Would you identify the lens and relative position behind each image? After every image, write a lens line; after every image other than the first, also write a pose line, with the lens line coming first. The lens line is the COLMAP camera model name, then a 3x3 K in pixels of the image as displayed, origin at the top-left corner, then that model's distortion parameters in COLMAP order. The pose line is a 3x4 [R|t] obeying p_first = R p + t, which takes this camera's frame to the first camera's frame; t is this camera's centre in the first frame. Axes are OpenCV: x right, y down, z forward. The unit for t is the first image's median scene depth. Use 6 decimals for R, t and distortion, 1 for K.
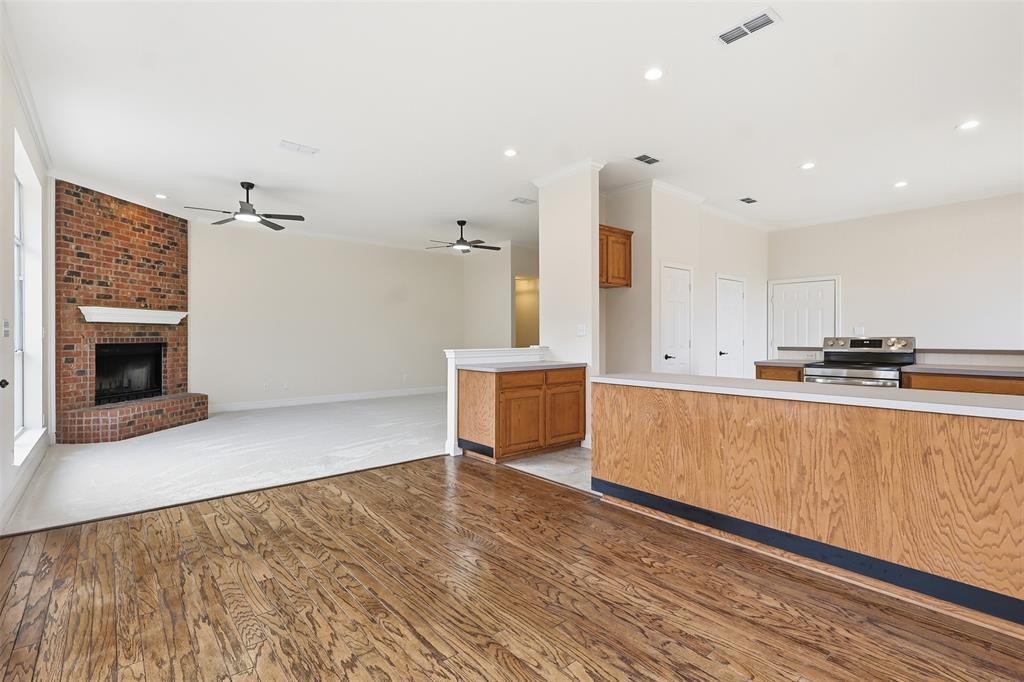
lens RADIAL K [[482.9, 0, 507.9], [0, 482.9, 339.7], [0, 0, 1]] dist [0.002225, 0.000270]
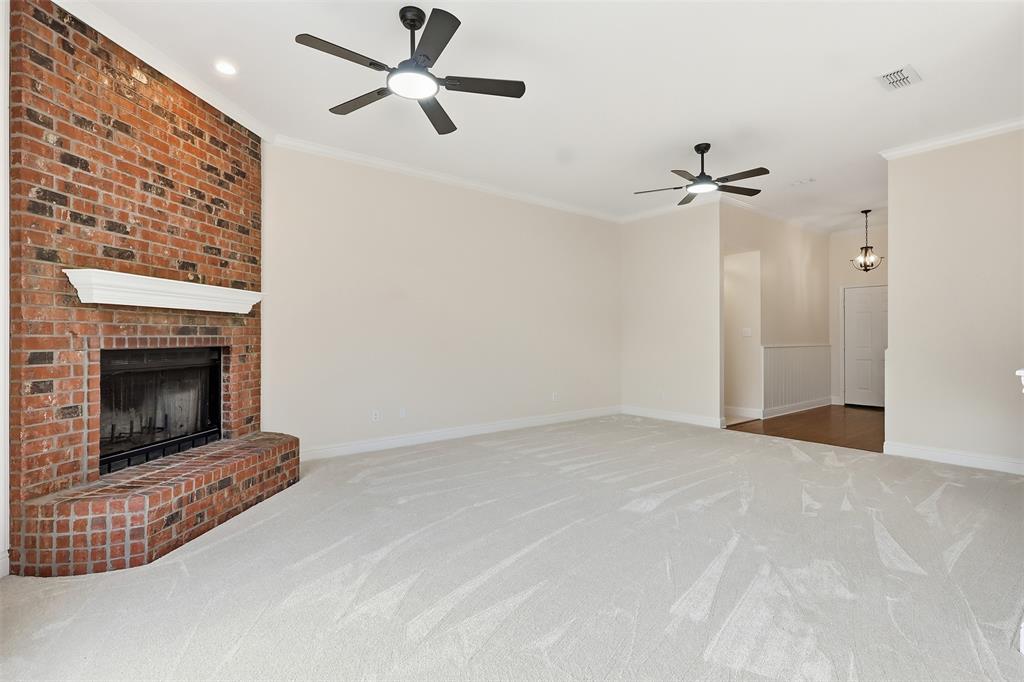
lens RADIAL K [[475.8, 0, 506.1], [0, 475.8, 340.5], [0, 0, 1]] dist [0.000281, 0.000369]
pose [[0.999660, 0.001495, -0.026026, -0.421933], [-0.001513, 0.999999, -0.000686, -0.000761], [0.026025, 0.000725, 0.999661, 0.518676]]
